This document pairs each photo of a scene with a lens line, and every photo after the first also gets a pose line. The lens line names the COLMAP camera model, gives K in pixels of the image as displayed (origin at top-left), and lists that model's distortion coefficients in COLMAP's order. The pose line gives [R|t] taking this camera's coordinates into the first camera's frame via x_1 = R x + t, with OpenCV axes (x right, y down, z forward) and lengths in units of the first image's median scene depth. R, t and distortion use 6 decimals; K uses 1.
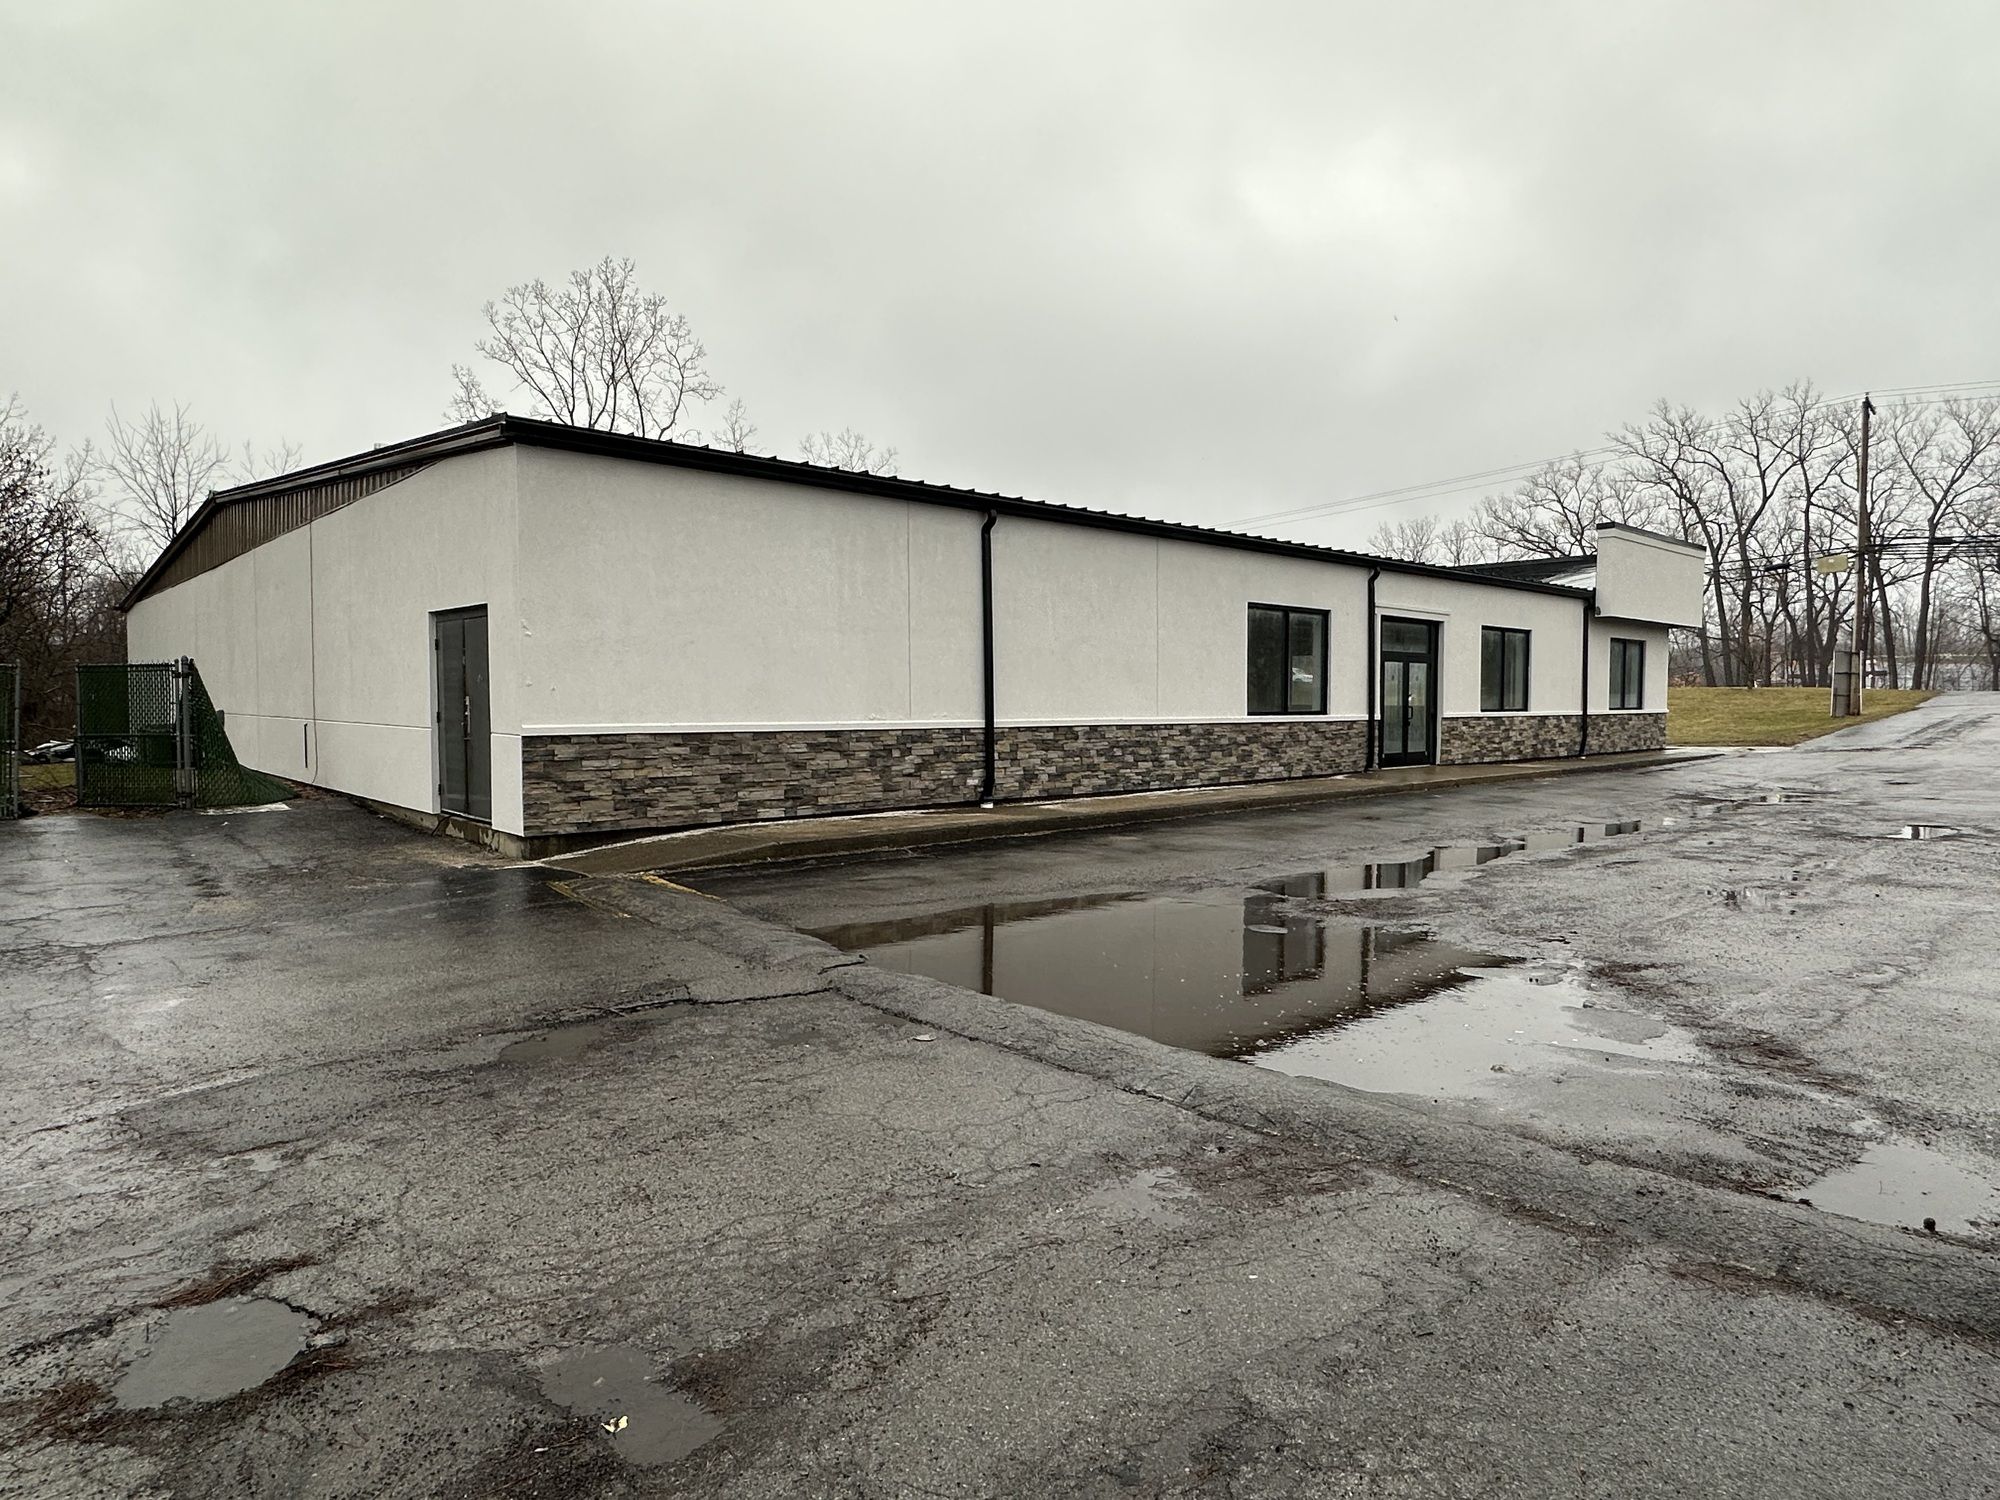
lens RADIAL K [[1166.7, 0, 1000.0], [0, 1166.7, 750.0], [0, 0, 1]] dist [0.031001, 0.000288]
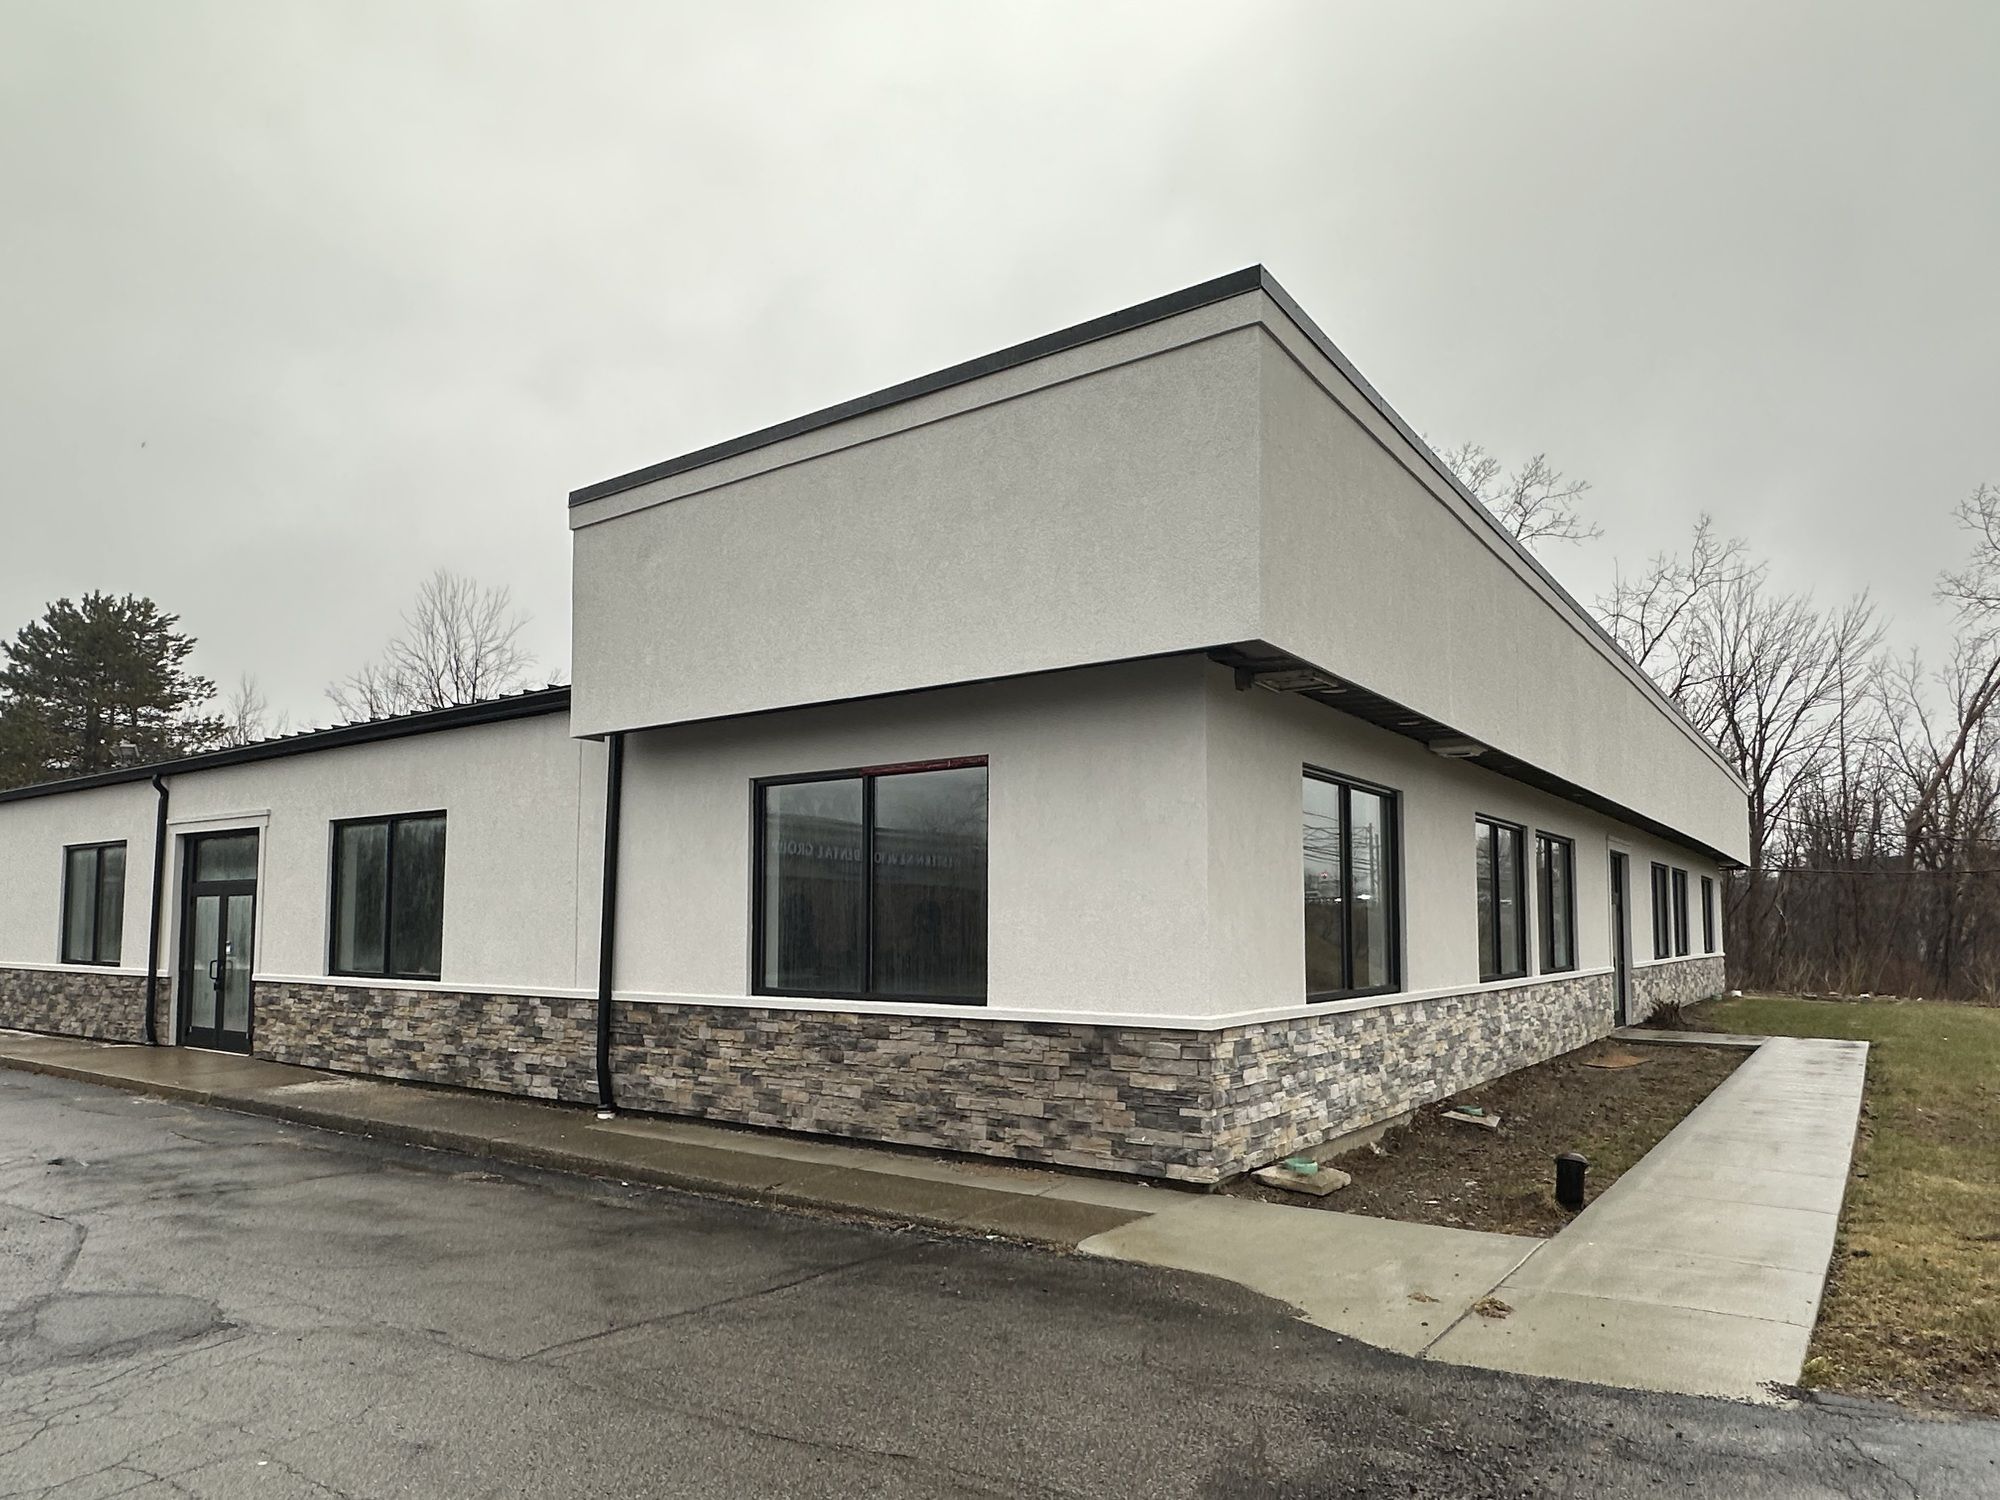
lens RADIAL K [[1244.7, 0, 957.8], [0, 1244.7, 855.8], [0, 0, 1]] dist [-0.001064, 0.001705]
pose [[0.184247, -0.048541, -0.981681, 1.055511], [-0.034264, 0.997855, -0.055771, -0.067163], [0.982282, 0.043912, 0.182189, 1.198778]]
